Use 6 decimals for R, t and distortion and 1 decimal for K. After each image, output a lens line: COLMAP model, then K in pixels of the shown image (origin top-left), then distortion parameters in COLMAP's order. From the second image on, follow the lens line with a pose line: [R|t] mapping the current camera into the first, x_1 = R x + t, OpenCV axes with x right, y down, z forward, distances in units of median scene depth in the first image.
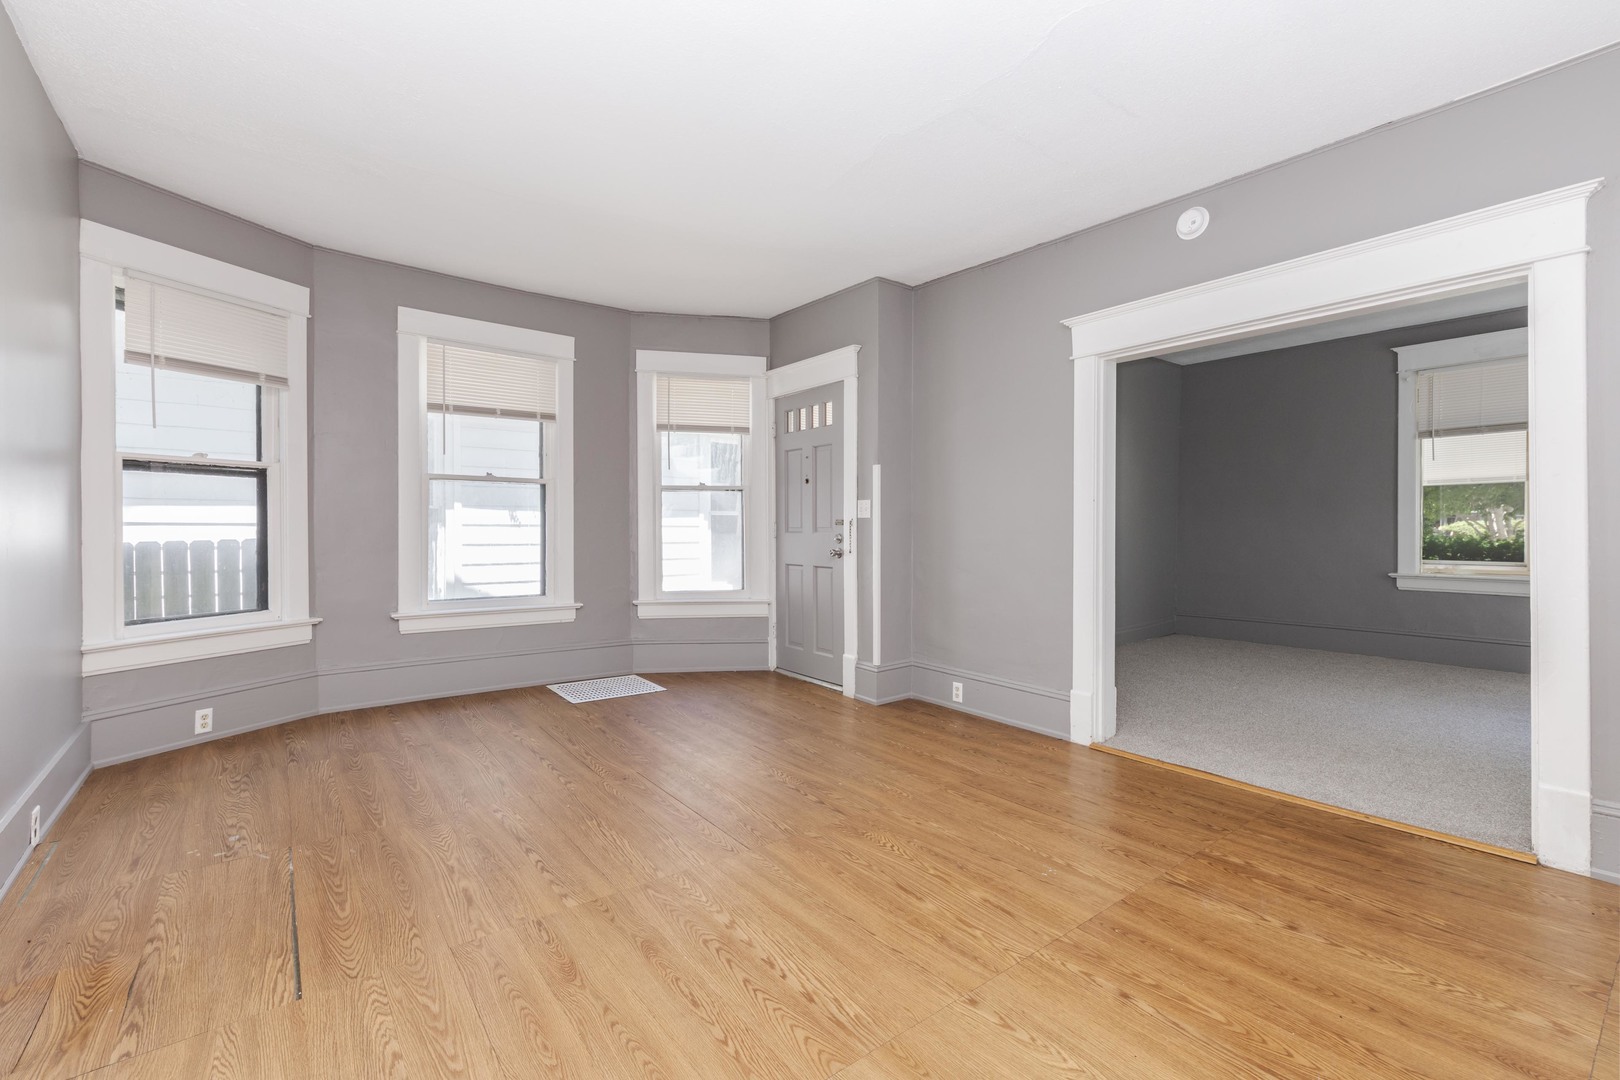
lens RADIAL K [[687.0, 0, 810.0], [0, 687.0, 540.0], [0, 0, 1]] dist [0.001399, 0.000180]
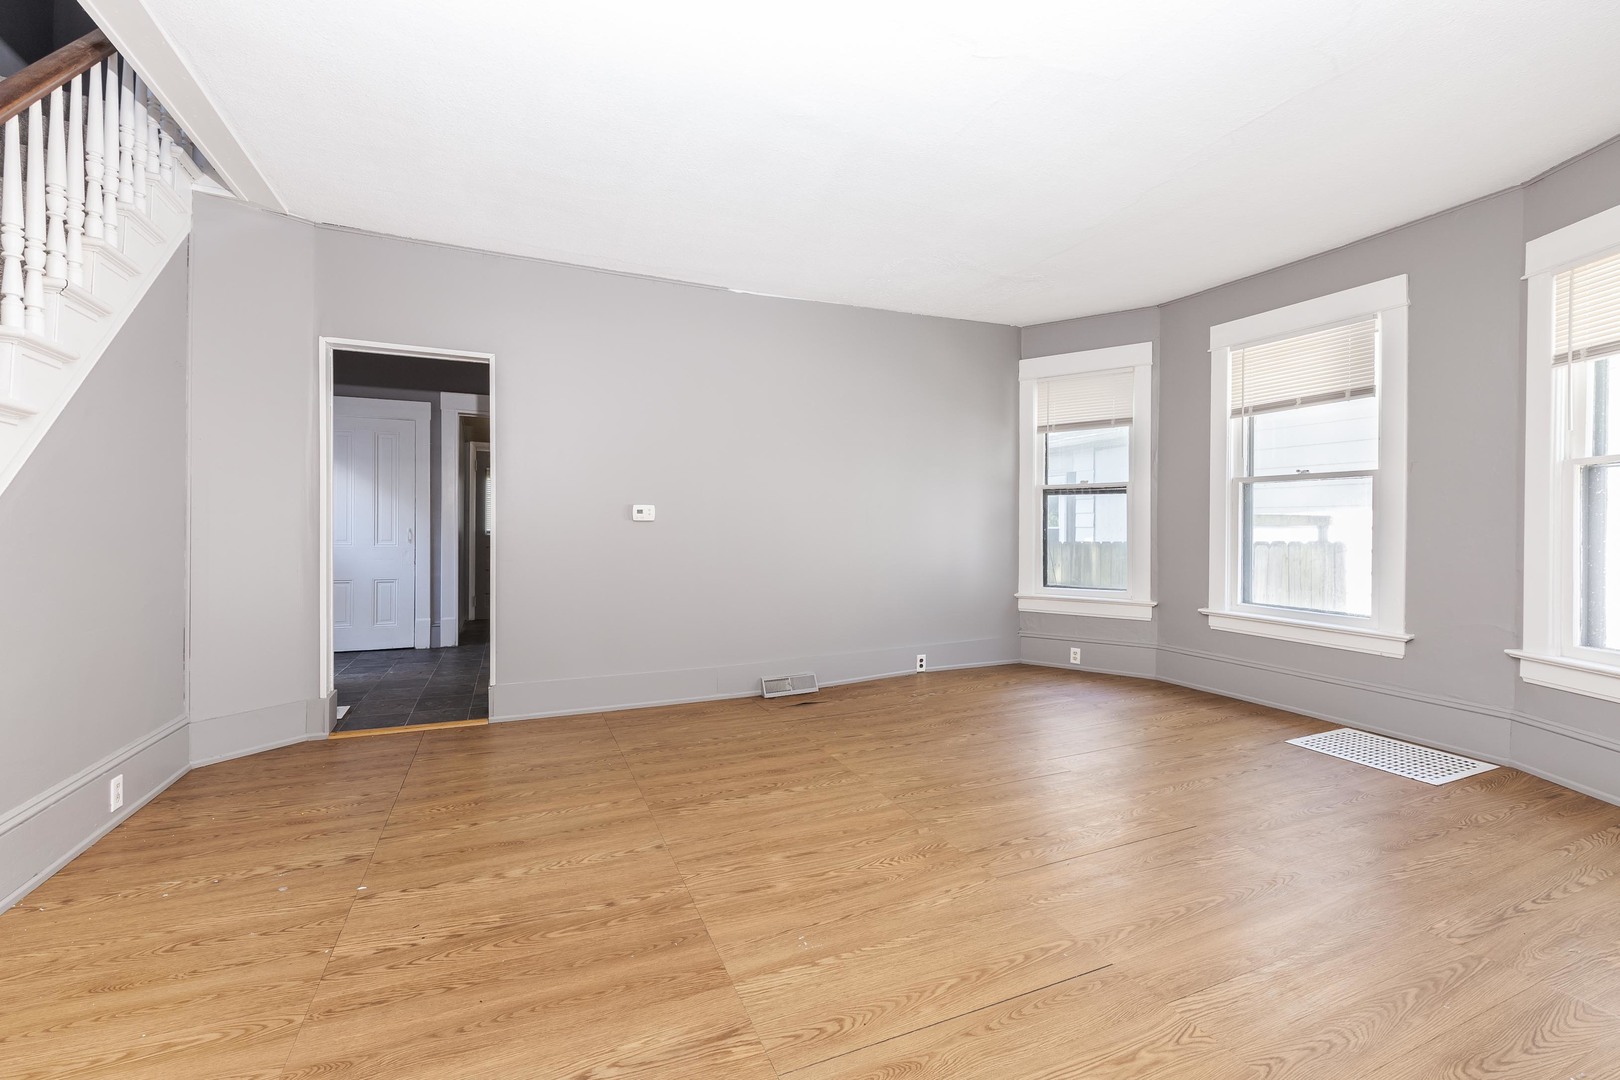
lens RADIAL K [[699.9, 0, 802.0], [0, 699.9, 534.4], [0, 0, 1]] dist [-0.000284, -0.000145]
pose [[-0.250981, 0.007228, -0.967965, 1.170074], [-0.026119, 0.999557, 0.014237, -0.019188], [0.967639, 0.028856, -0.250682, 1.205063]]
